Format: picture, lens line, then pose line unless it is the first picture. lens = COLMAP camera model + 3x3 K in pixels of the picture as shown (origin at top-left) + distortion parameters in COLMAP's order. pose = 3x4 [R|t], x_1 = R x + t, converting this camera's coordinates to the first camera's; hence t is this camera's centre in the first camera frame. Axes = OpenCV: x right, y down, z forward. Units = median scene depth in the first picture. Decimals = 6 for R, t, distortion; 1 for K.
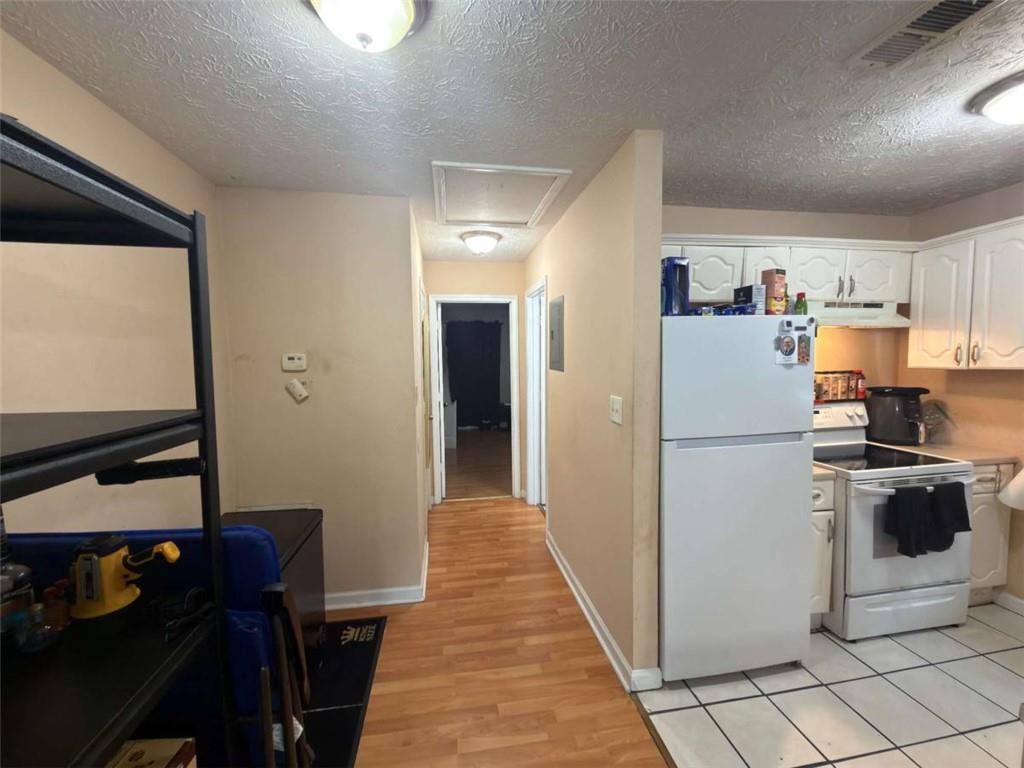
lens RADIAL K [[407.4, 0, 512.7], [0, 407.4, 385.0], [0, 0, 1]] dist [0.001457, -0.000368]
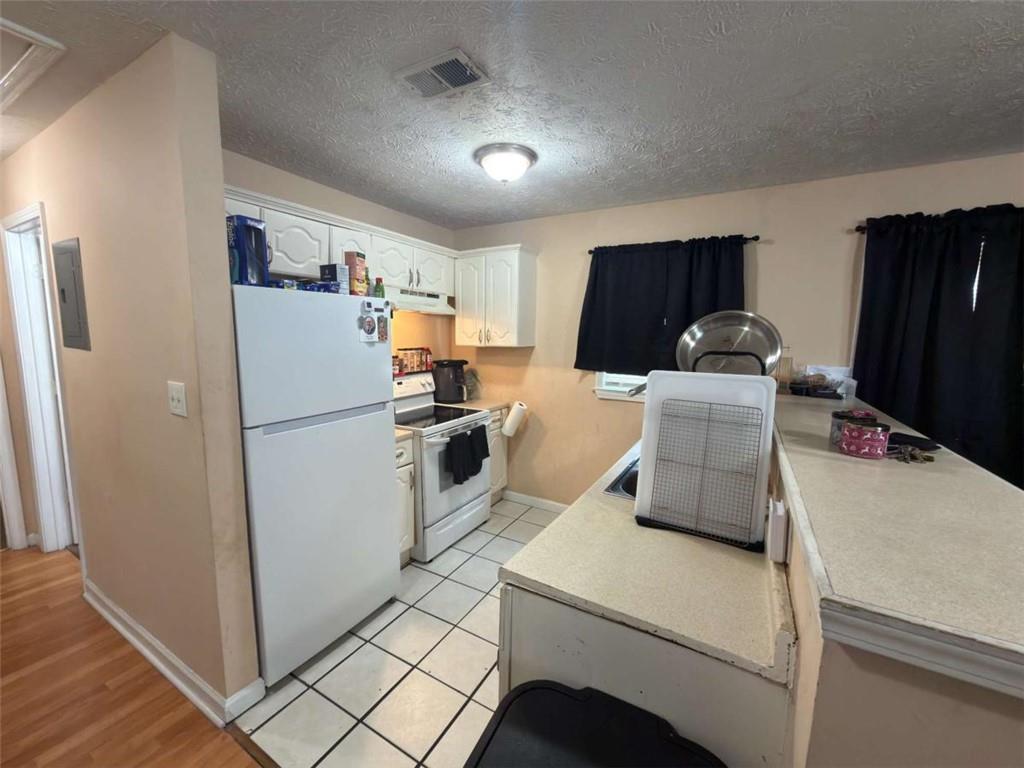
lens RADIAL K [[407.6, 0, 510.5], [0, 407.6, 384.0], [0, 0, 1]] dist [-0.000271, 0.000290]
pose [[0.636299, -0.071298, 0.768141, 0.054364], [0.030463, 0.997266, 0.067331, -0.000840], [-0.770841, -0.019443, 0.636731, 0.006802]]
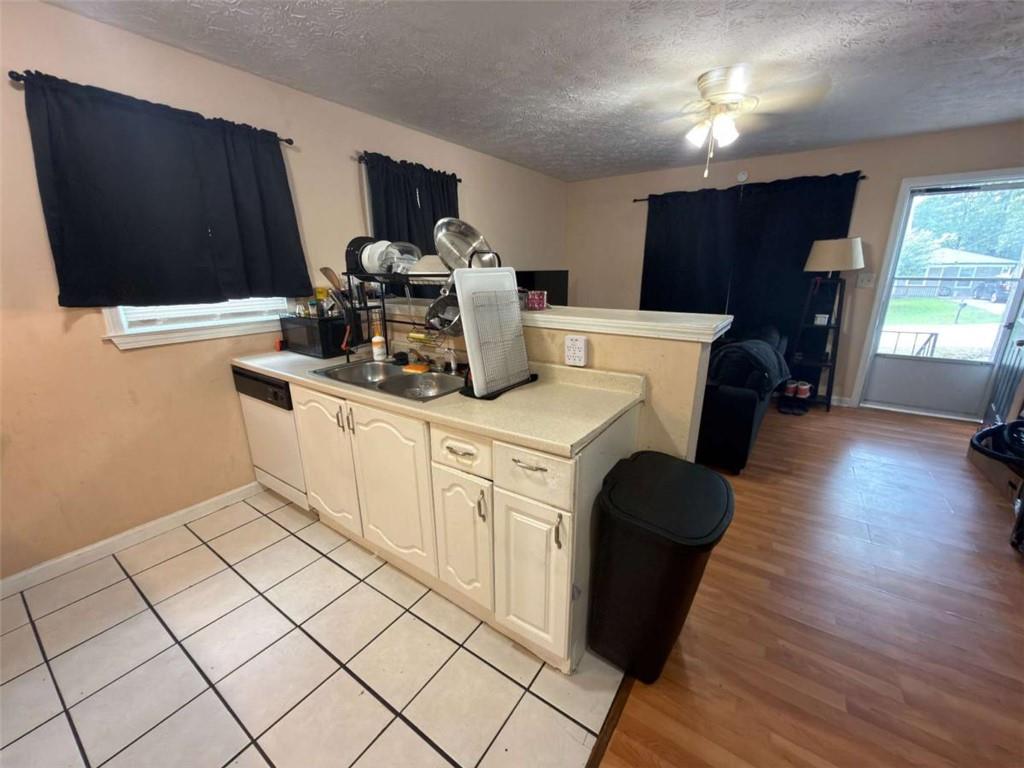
lens RADIAL K [[407.6, 0, 510.5], [0, 407.6, 384.0], [0, 0, 1]] dist [-0.000271, 0.000290]
pose [[-0.712455, -0.175740, 0.679355, 0.117797], [0.068581, 0.946058, 0.316655, -0.000431], [-0.698359, 0.272194, -0.661971, 0.715197]]
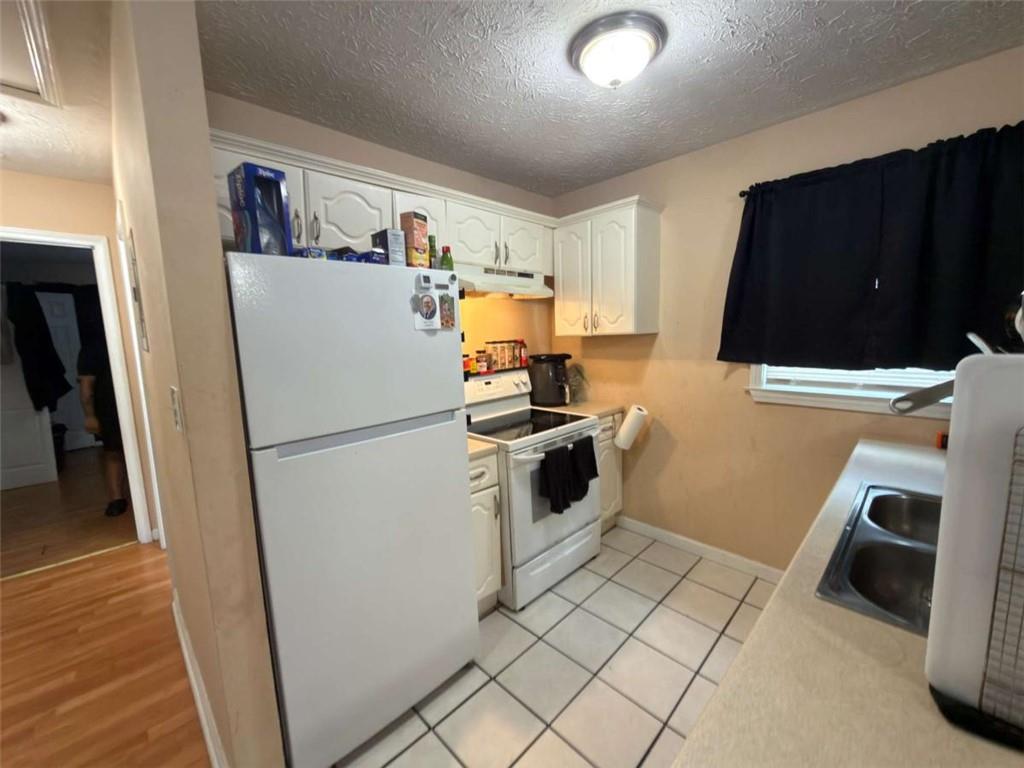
lens RADIAL K [[407.6, 0, 510.5], [0, 407.6, 384.0], [0, 0, 1]] dist [-0.000271, 0.000290]
pose [[0.819289, -0.082621, 0.567396, 0.284412], [0.057049, 0.996400, 0.062714, 0.012707], [-0.570535, -0.019011, 0.821053, 0.200216]]
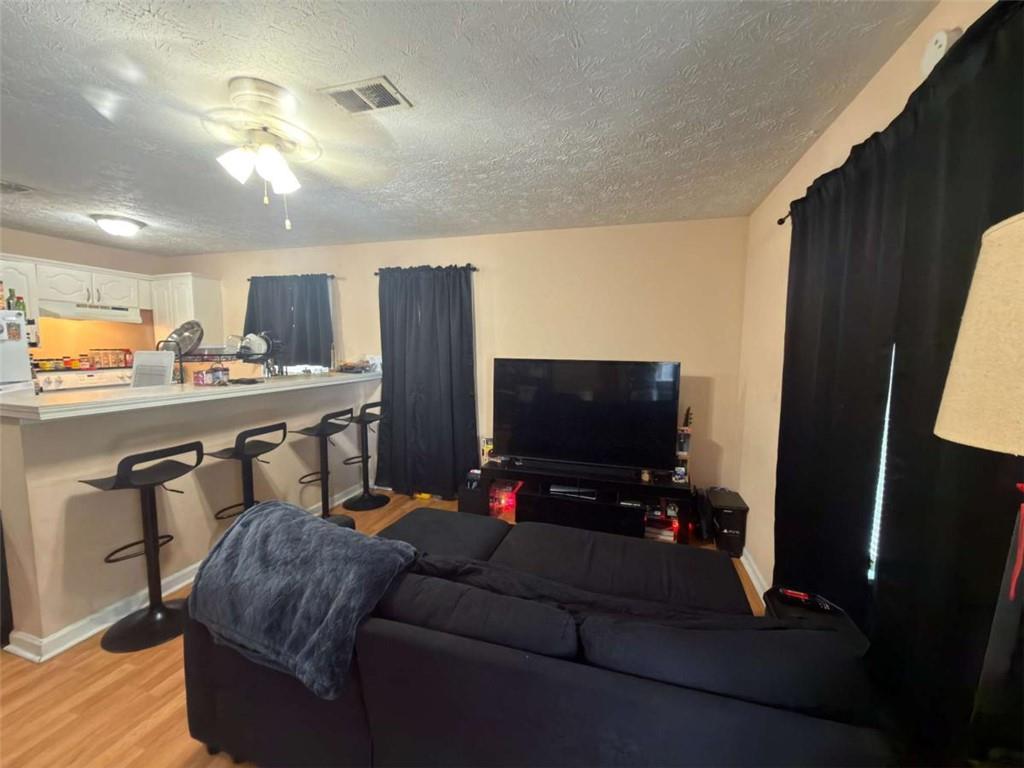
lens RADIAL K [[407.6, 0, 510.5], [0, 407.6, 384.0], [0, 0, 1]] dist [-0.000271, 0.000290]
pose [[0.441214, -0.063049, 0.895184, 0.089567], [0.048256, 0.997753, 0.046489, 0.126178], [-0.896103, 0.022687, 0.443265, -1.327003]]
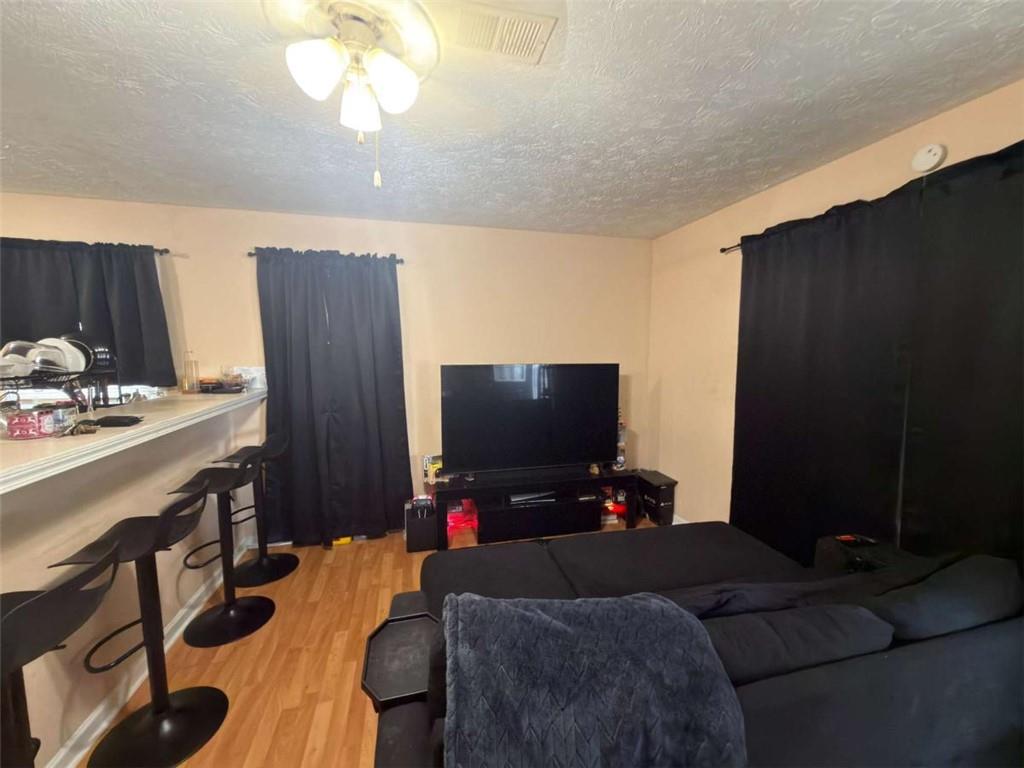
lens RADIAL K [[407.6, 0, 510.5], [0, 407.6, 384.0], [0, 0, 1]] dist [-0.000271, 0.000290]
pose [[-0.081436, -0.075891, 0.993785, 0.072403], [0.075586, 0.993755, 0.082083, 0.064549], [-0.993808, 0.081800, -0.075191, -0.705096]]
